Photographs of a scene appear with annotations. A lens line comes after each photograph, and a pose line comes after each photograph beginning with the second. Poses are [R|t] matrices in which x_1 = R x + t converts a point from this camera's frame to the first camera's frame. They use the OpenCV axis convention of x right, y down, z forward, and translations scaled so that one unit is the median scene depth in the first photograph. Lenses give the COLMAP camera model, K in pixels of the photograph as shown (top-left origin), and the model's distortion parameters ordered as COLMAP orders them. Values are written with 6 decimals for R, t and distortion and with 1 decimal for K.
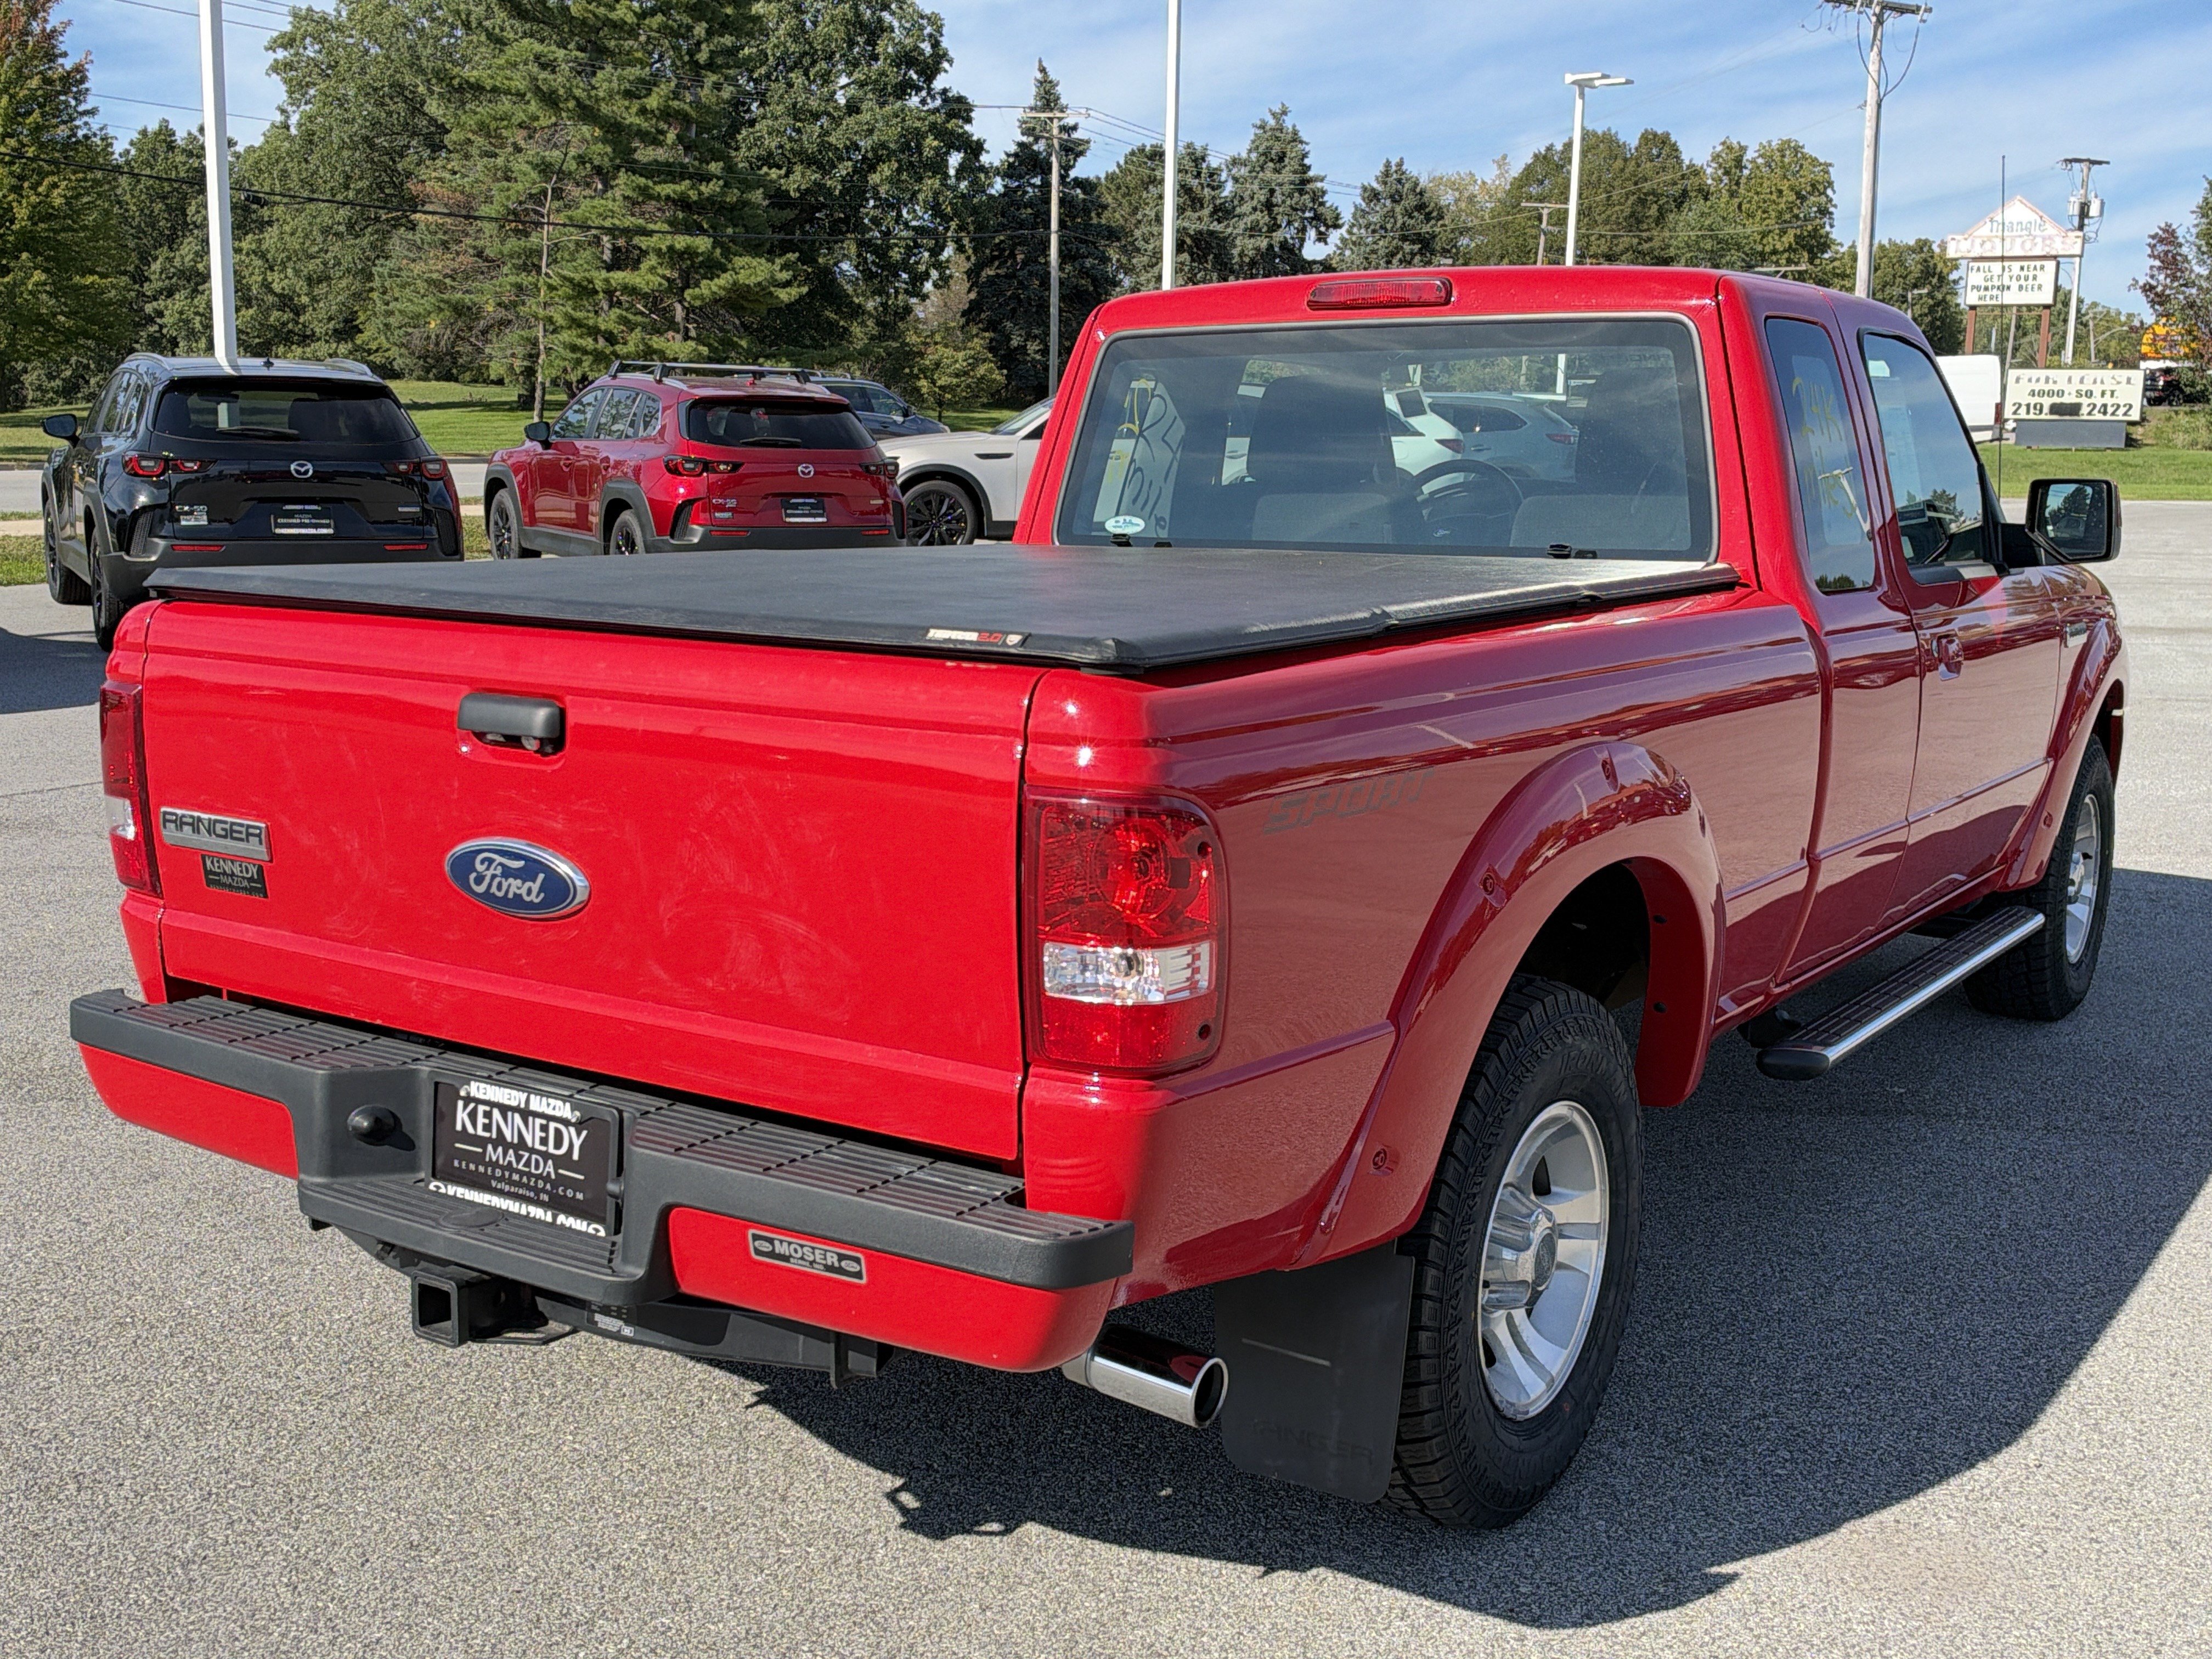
lens RADIAL K [[2270.3, 0, 1098.4], [0, 2270.3, 834.3], [0, 0, 1]] dist [0.213686, -0.521404]
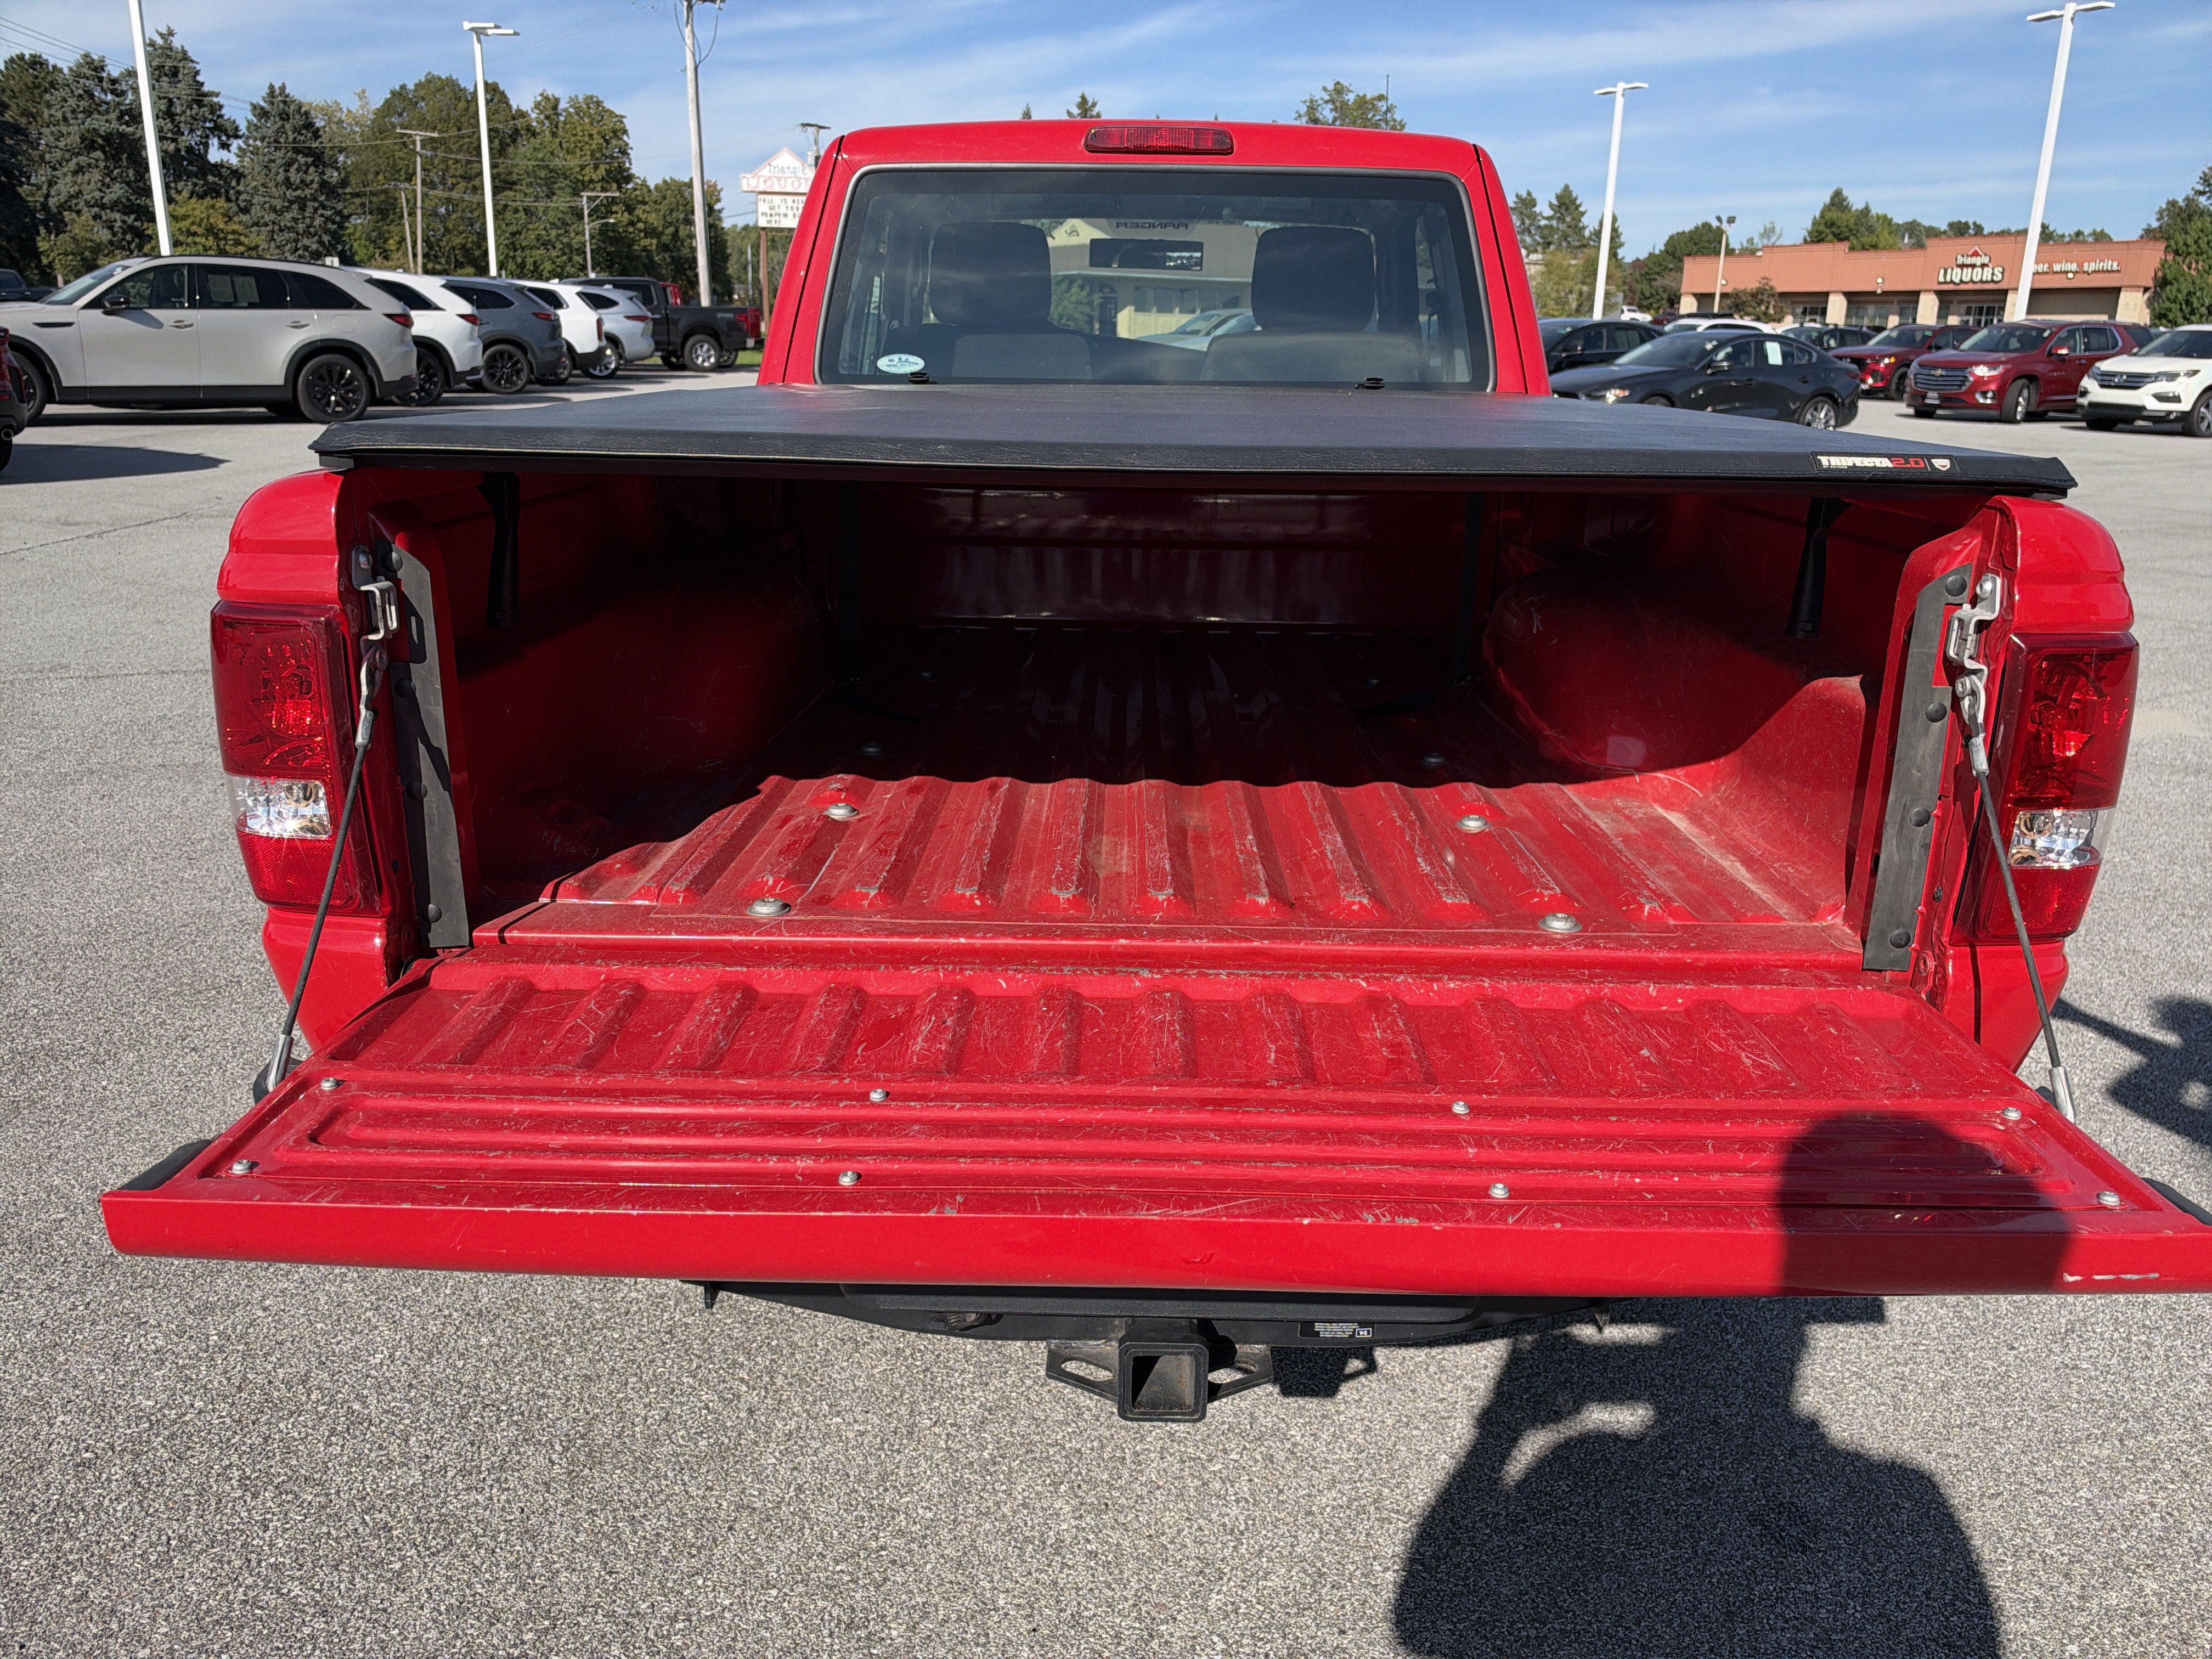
lens RADIAL K [[1626.7, 0, 1109.2], [0, 1626.7, 831.1], [0, 0, 1]] dist [-0.007105, -0.004749]
pose [[0.834339, -0.156858, 0.528463, -0.486626], [0.085629, 0.983903, 0.156851, -0.055612], [-0.544560, -0.085615, 0.834341, 0.502096]]
